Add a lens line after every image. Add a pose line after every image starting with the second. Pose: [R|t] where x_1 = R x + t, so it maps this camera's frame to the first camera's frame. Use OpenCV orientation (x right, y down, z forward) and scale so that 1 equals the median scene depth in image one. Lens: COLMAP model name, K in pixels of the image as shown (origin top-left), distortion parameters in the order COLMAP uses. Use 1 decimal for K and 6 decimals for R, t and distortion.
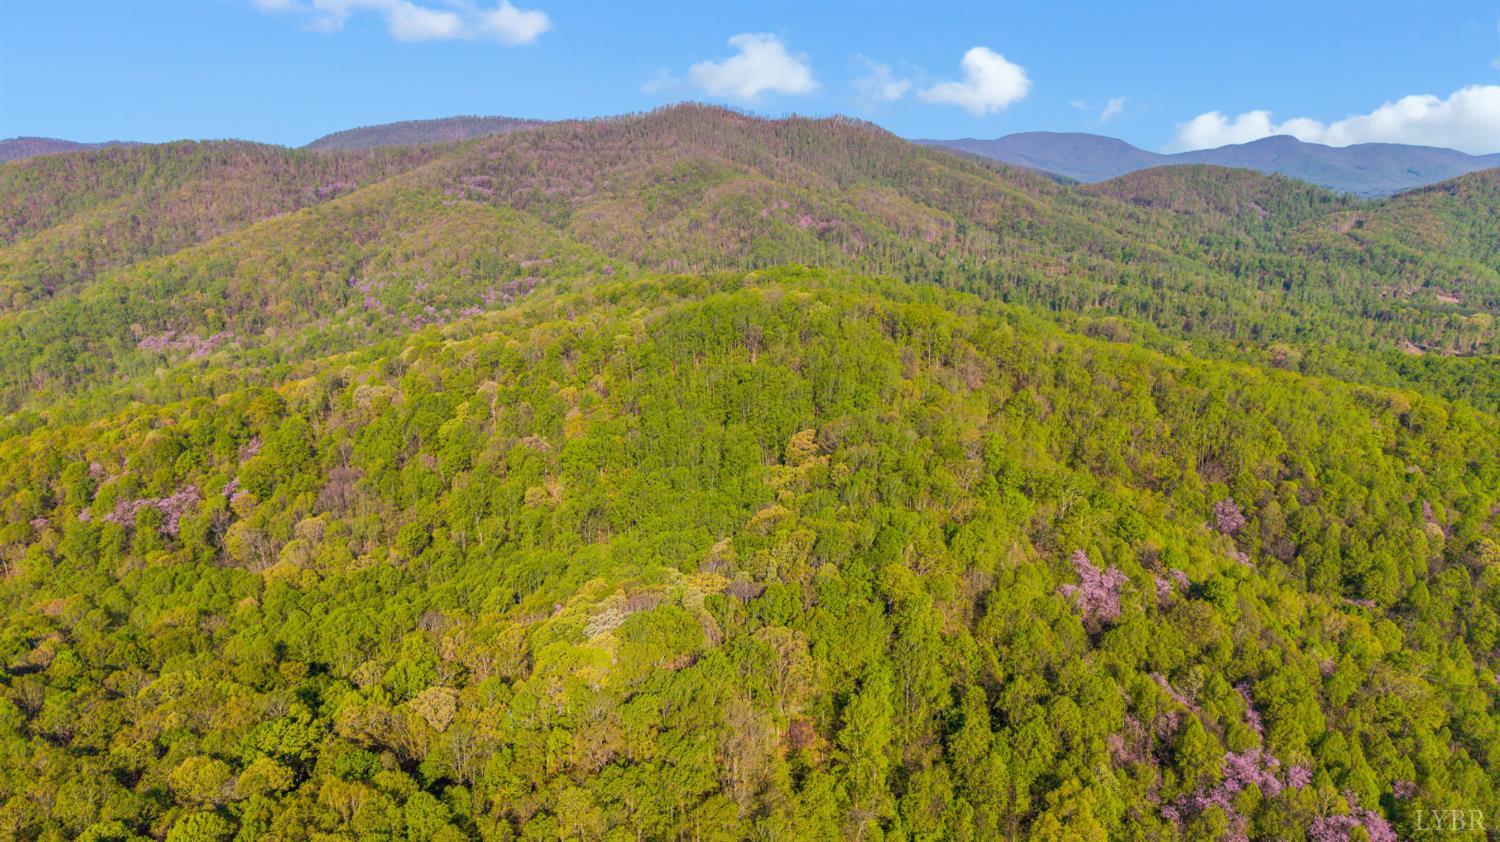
lens RADIAL K [[1000.4, 0, 750.0], [0, 1000.4, 421.0], [0, 0, 1]] dist [0.064977, -0.096833]
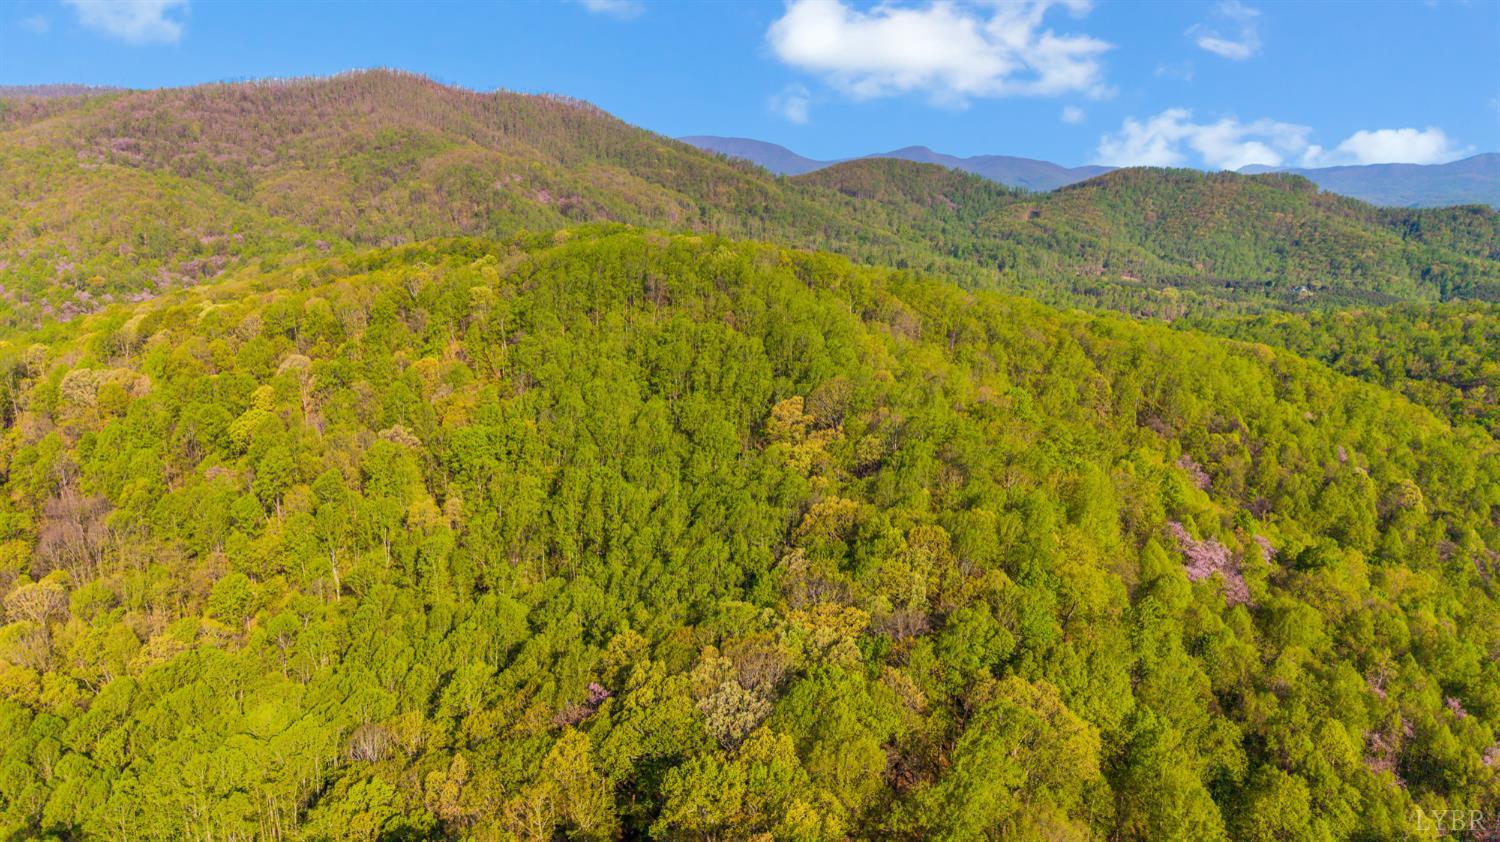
lens RADIAL K [[999.4, 0, 750.0], [0, 999.4, 421.0], [0, 0, 1]] dist [0.002375, -0.005275]
pose [[0.946663, -0.055193, 0.317463, -0.061864], [0.055902, 0.998413, 0.006884, 0.005857], [-0.317339, 0.011230, 0.948246, 0.087823]]
